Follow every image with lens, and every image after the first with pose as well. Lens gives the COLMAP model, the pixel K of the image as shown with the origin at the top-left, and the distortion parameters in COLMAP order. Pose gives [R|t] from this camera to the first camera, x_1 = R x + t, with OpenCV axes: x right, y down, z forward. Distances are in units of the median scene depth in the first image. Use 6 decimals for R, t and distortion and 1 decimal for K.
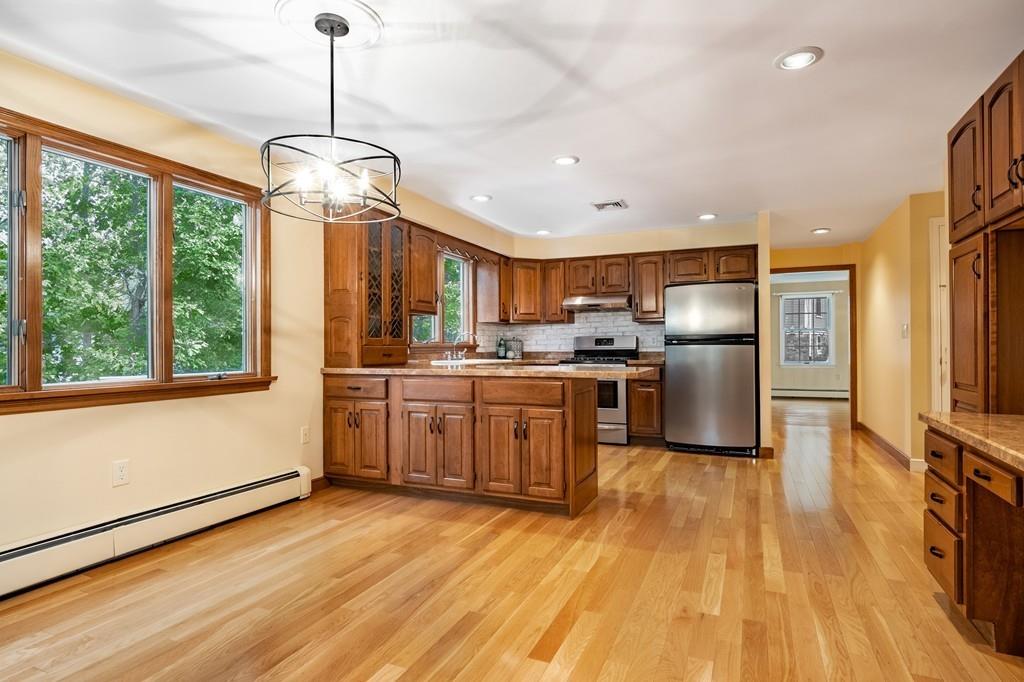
lens RADIAL K [[541.4, 0, 512.0], [0, 541.4, 341.0], [0, 0, 1]] dist [0.001696, 0.000371]
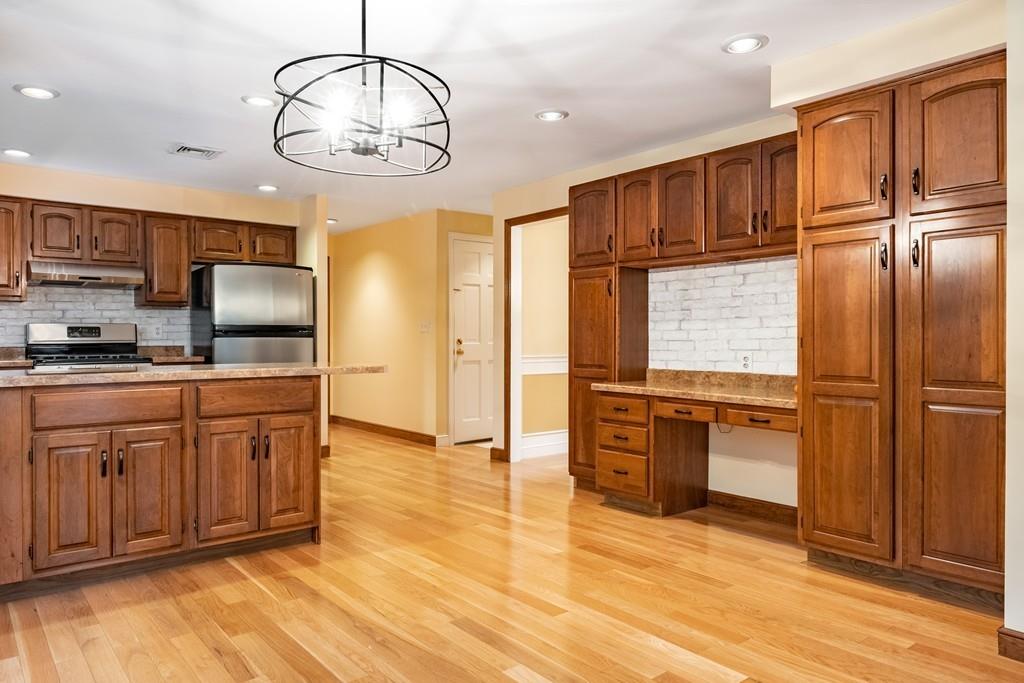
lens RADIAL K [[700.5, 0, 512.0], [0, 700.5, 341.5], [0, 0, 1]] dist [0.012800, -0.002453]
pose [[0.451562, 0.000612, 0.892240, -0.436303], [-0.011187, 0.999925, 0.004975, 0.003719], [-0.892170, -0.012228, 0.451535, 0.144100]]
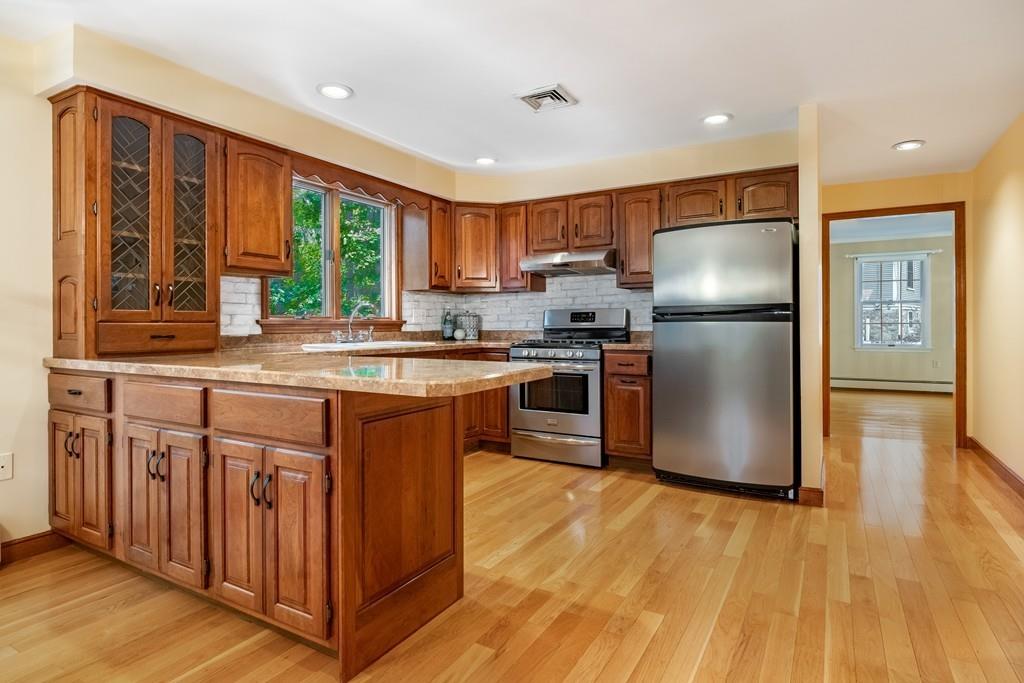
lens RADIAL K [[548.1, 0, 512.9], [0, 548.1, 321.9], [0, 0, 1]] dist [-0.001383, -0.001317]
pose [[0.993532, 0.000632, -0.113554, 0.188203], [0.000315, 0.999965, 0.008320, 0.002158], [0.113555, -0.008302, 0.993497, 0.318884]]
